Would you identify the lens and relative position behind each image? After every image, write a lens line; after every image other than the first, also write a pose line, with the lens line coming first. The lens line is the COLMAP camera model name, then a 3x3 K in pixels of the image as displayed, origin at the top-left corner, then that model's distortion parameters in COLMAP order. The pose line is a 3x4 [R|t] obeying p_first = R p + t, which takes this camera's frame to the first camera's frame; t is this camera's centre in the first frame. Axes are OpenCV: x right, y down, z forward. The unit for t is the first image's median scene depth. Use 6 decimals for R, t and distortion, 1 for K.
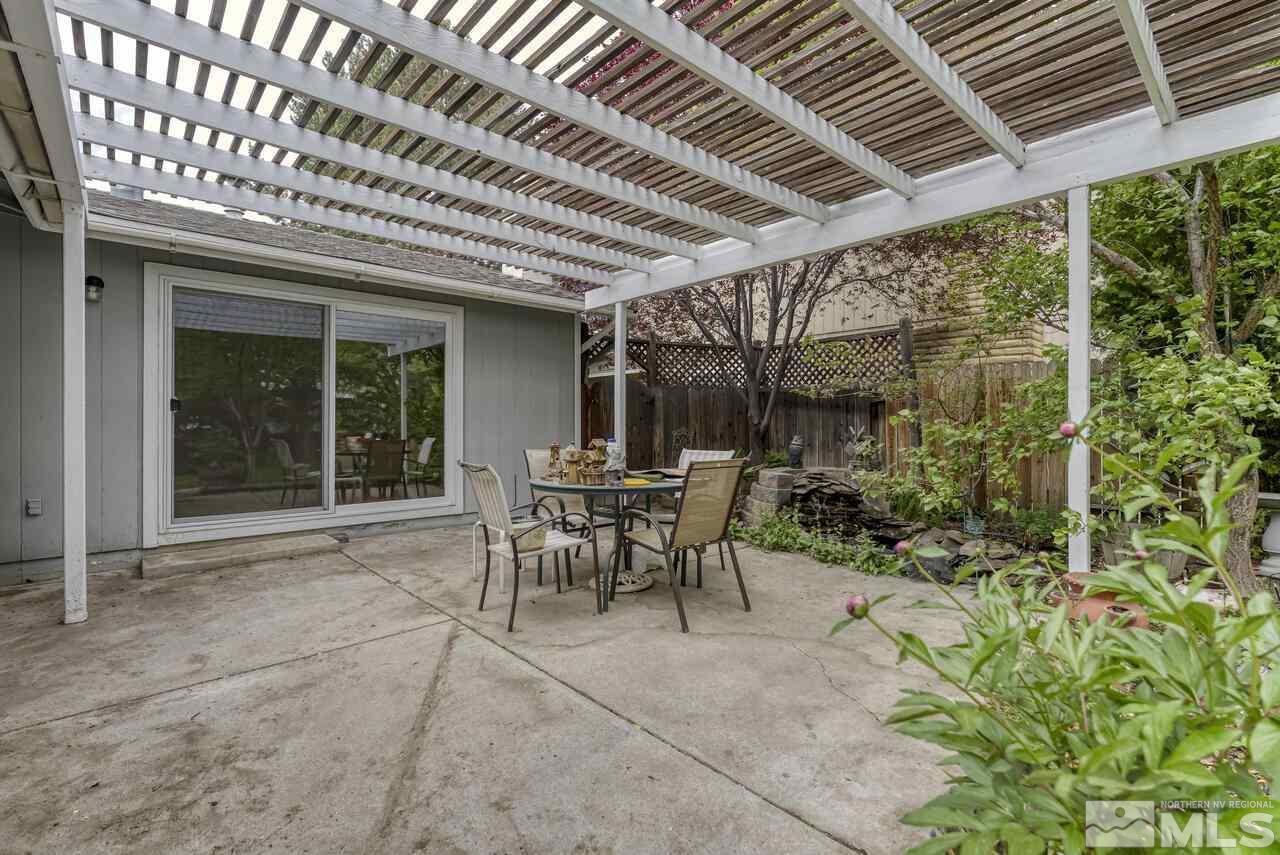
lens RADIAL K [[577.4, 0, 645.5], [0, 577.4, 428.6], [0, 0, 1]] dist [-0.000391, -0.000167]
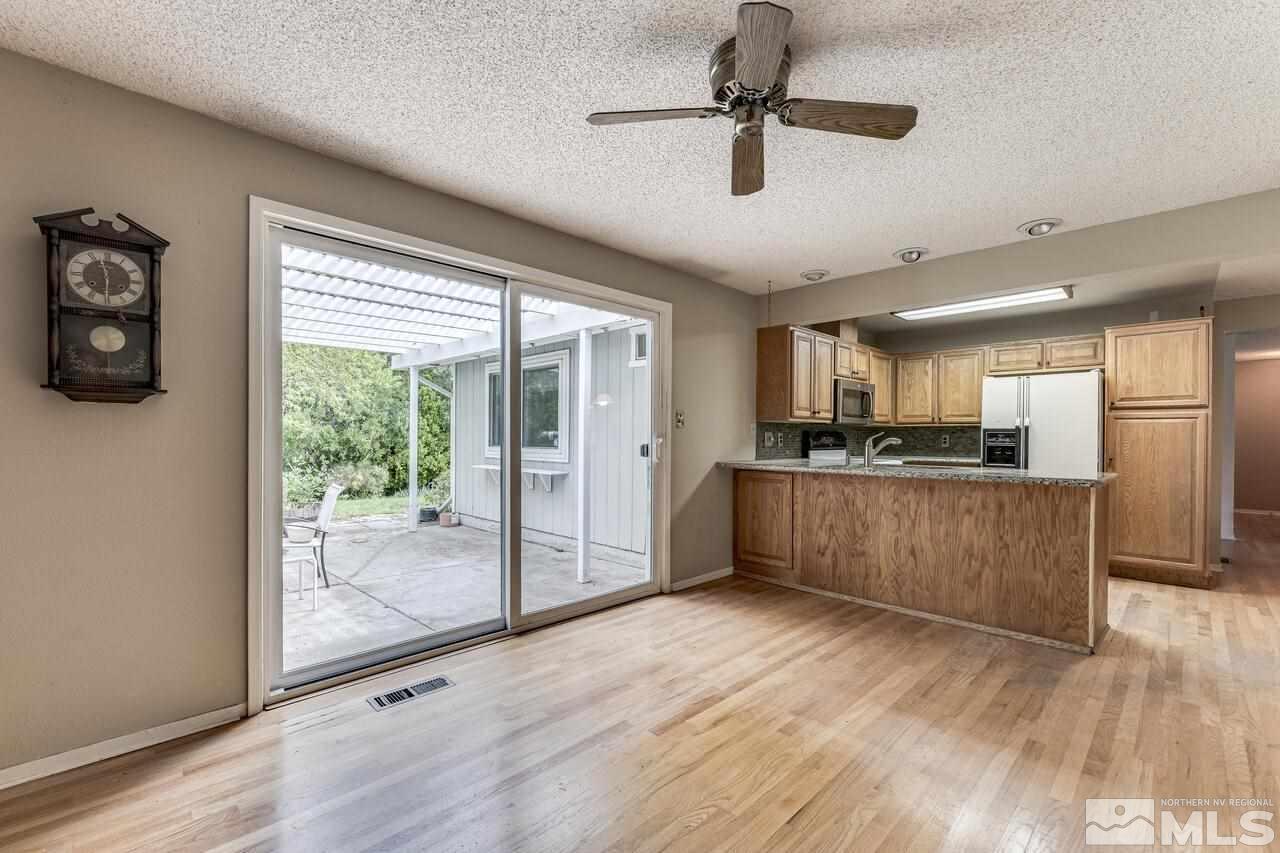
lens RADIAL K [[541.0, 0, 647.3], [0, 541.0, 436.7], [0, 0, 1]] dist [0.000338, 0.000088]
pose [[-0.997755, -0.004589, -0.066815, -1.097995], [-0.004979, 0.999972, 0.005670, -0.098032], [0.066787, 0.005990, -0.997749, 2.646171]]
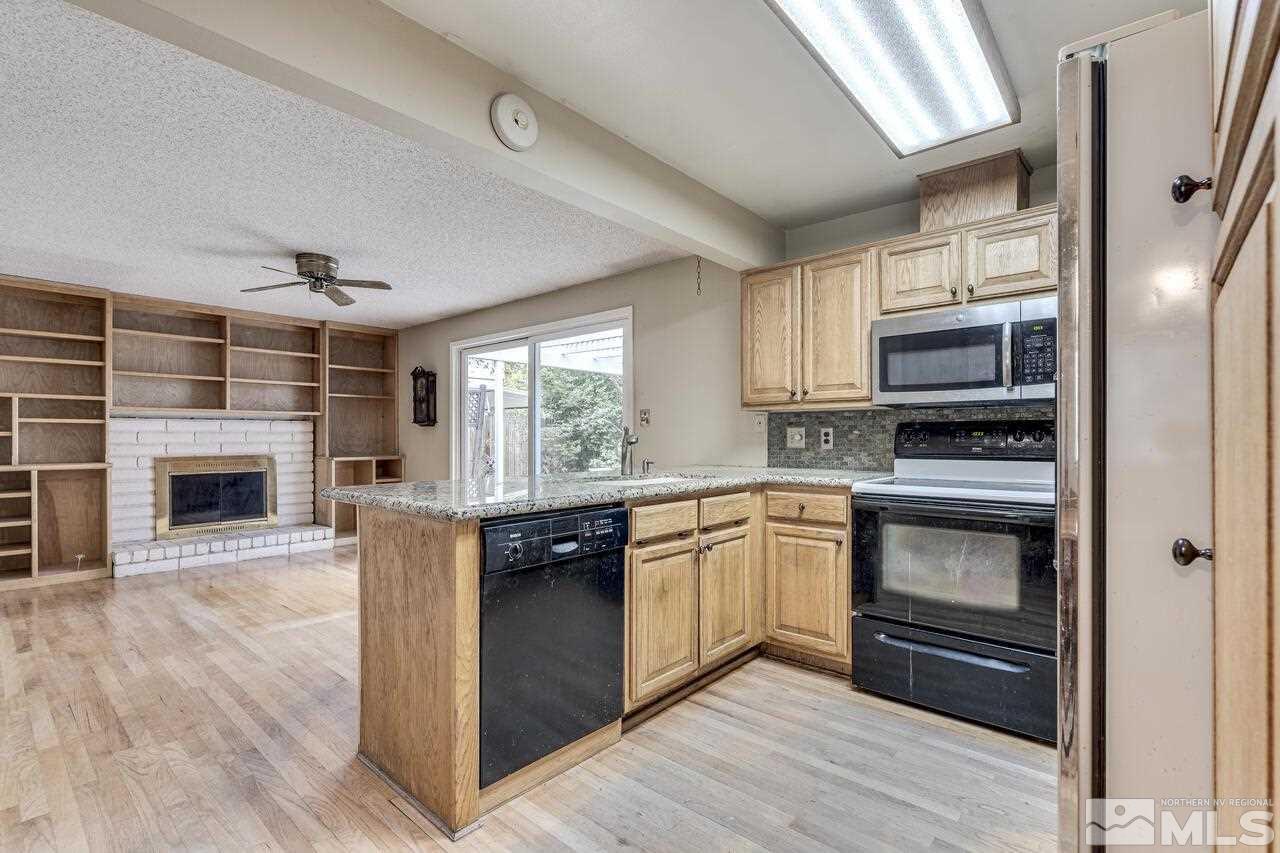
lens RADIAL K [[589.8, 0, 665.3], [0, 589.8, 436.4], [0, 0, 1]] dist [-0.000341, 0.000040]
pose [[-0.156570, 0.003922, 0.987659, -2.608731], [0.006800, 0.999973, -0.002893, -0.084514], [-0.987643, 0.006263, -0.156592, 1.558145]]
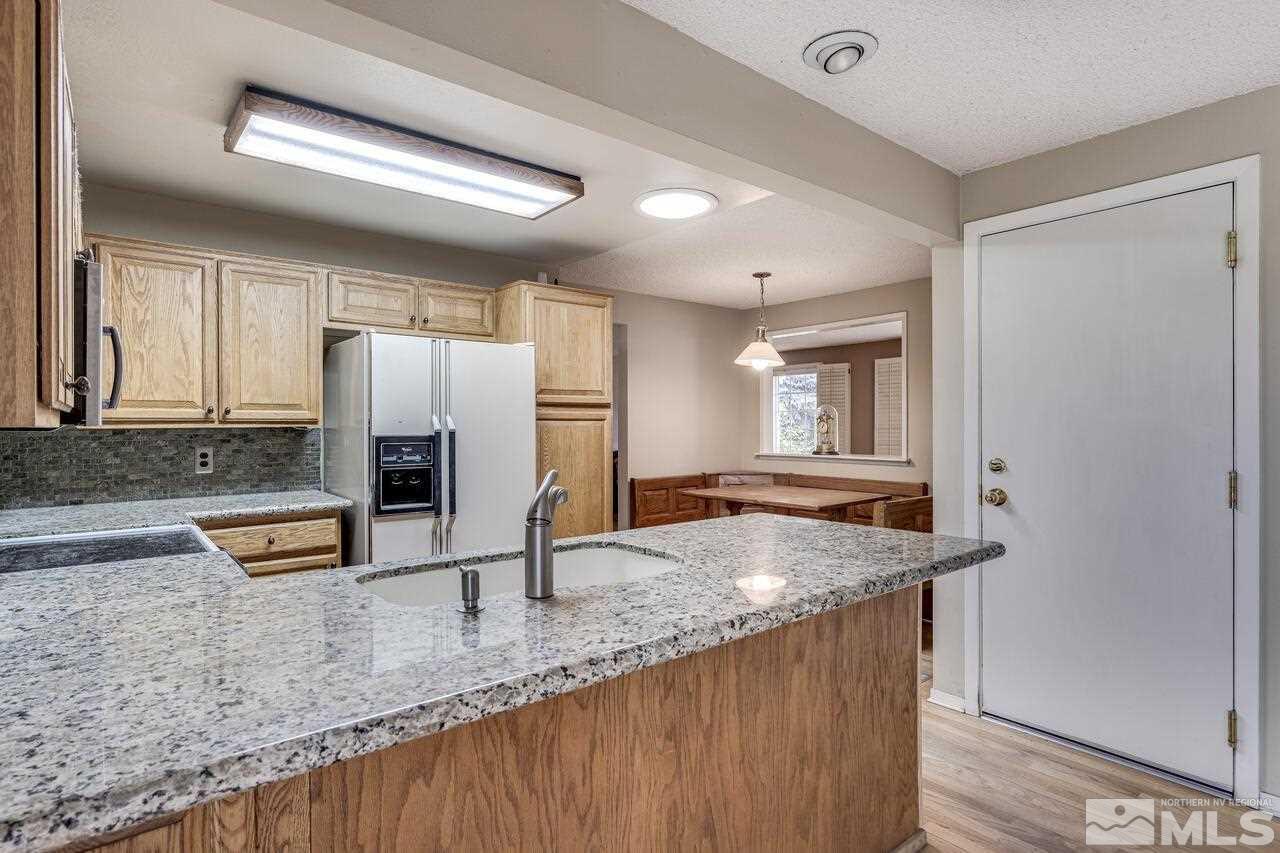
lens RADIAL K [[660.3, 0, 646.8], [0, 660.3, 425.6], [0, 0, 1]] dist [-0.002796, -0.000338]
pose [[-0.029688, 0.003333, -0.999554, -1.256804], [-0.000533, 0.999994, 0.003350, -0.135616], [0.999559, 0.000632, -0.029686, 1.553814]]
